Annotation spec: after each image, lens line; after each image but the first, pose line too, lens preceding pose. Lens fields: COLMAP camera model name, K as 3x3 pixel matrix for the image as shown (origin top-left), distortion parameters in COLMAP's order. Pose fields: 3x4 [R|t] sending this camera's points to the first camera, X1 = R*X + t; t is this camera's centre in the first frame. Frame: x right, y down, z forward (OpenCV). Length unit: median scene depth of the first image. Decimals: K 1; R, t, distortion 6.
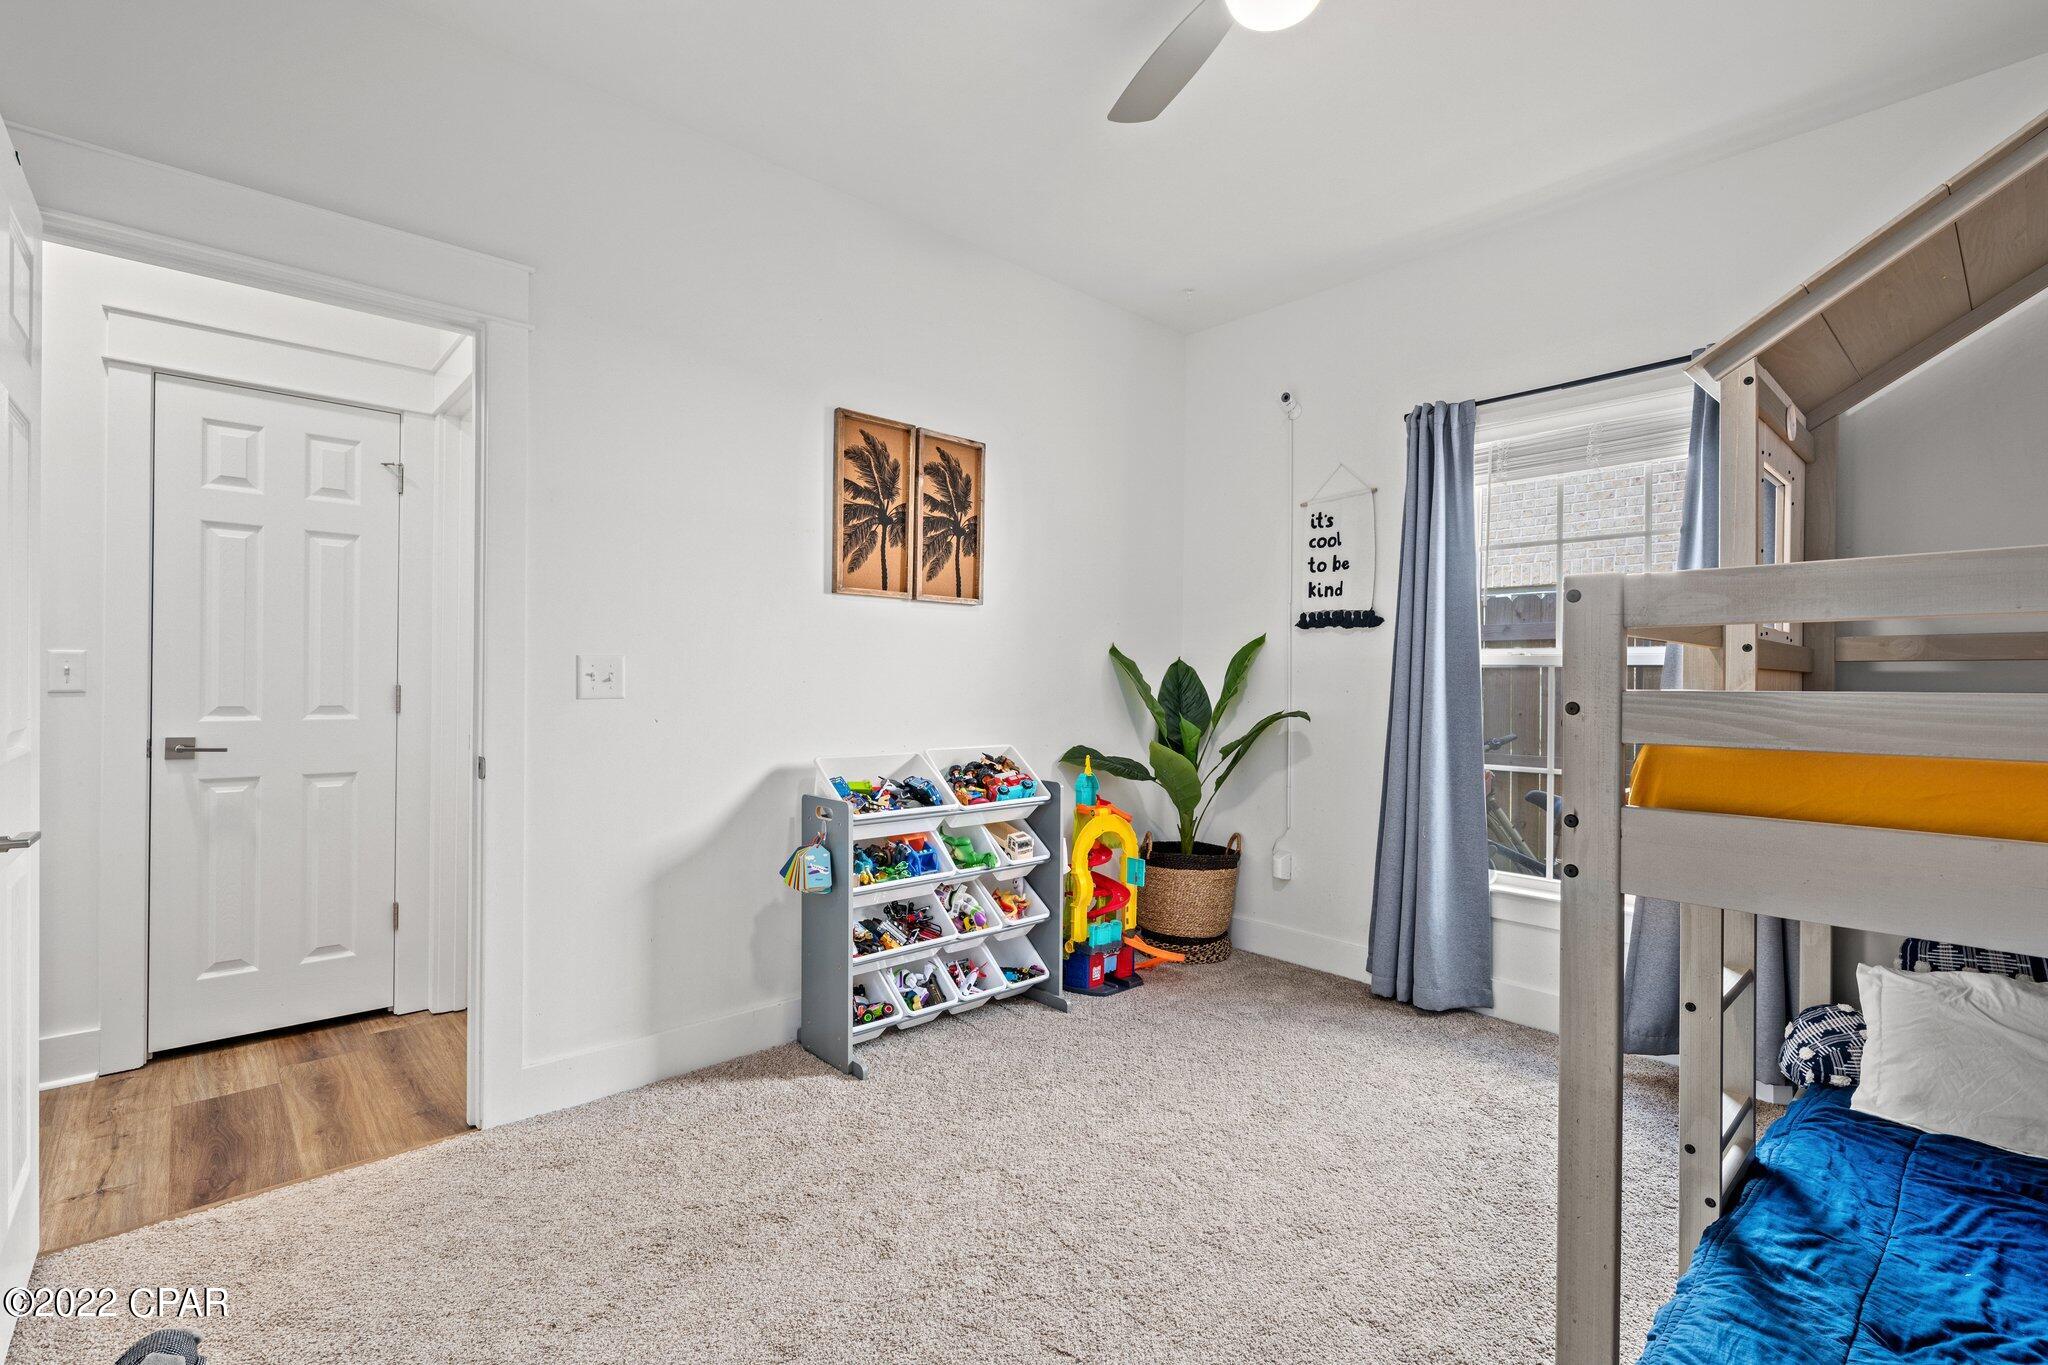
lens RADIAL K [[942.8, 0, 1017.2], [0, 942.8, 681.2], [0, 0, 1]] dist [0.001492, 0.000515]
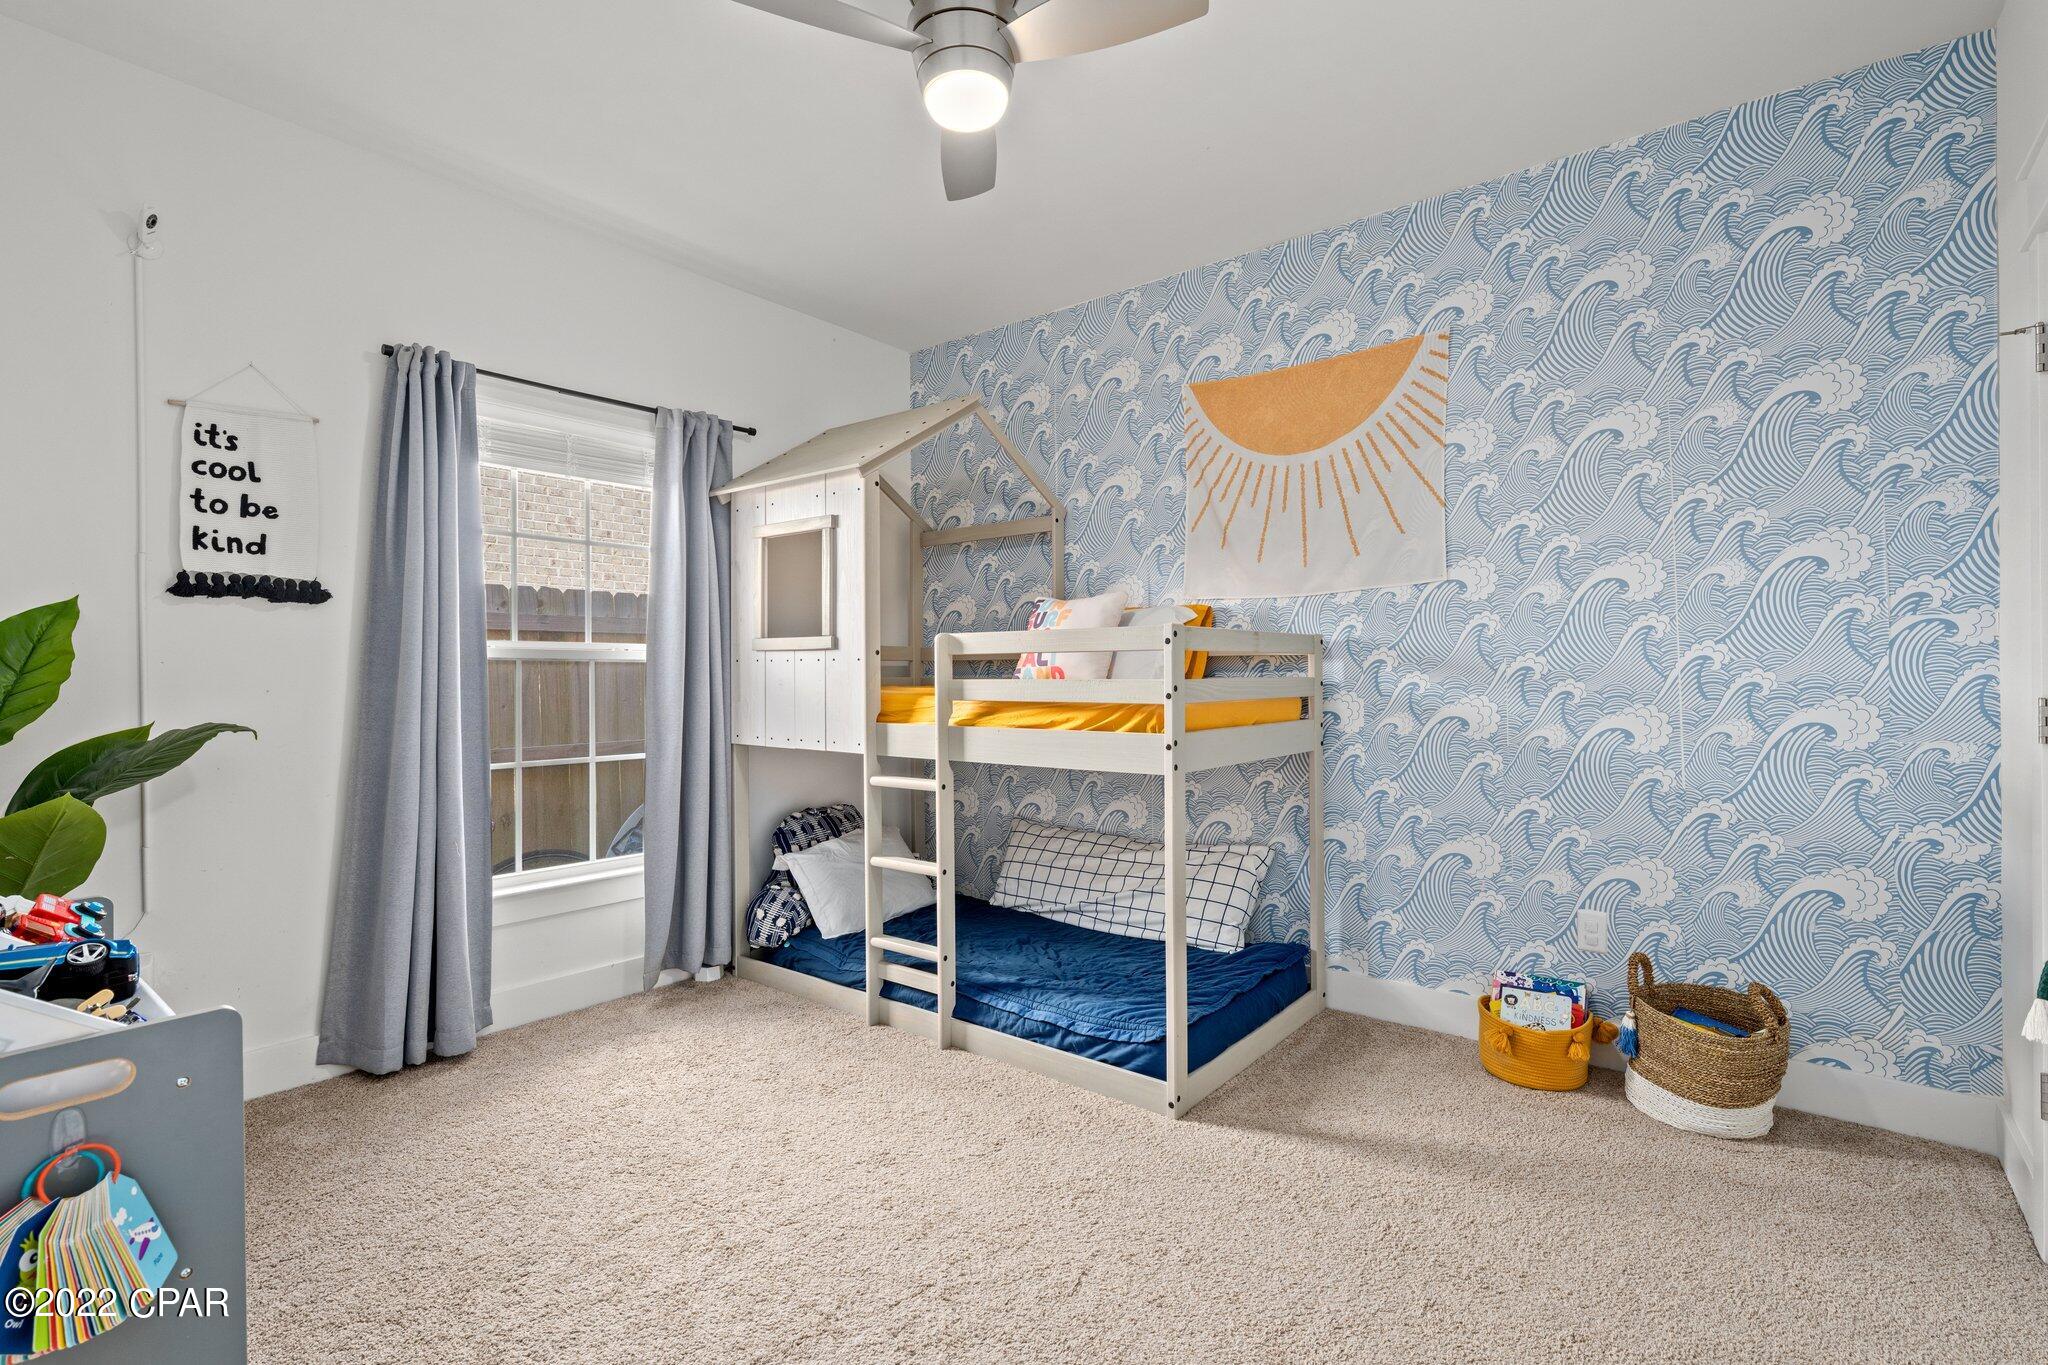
lens RADIAL K [[995.0, 0, 1018.4], [0, 995.0, 675.2], [0, 0, 1]] dist [0.000175, 0.000113]
pose [[-0.189949, -0.004995, 0.981781, -0.487168], [0.007083, 0.999954, 0.006458, -0.001891], [-0.981768, 0.008181, -0.189905, 0.584577]]
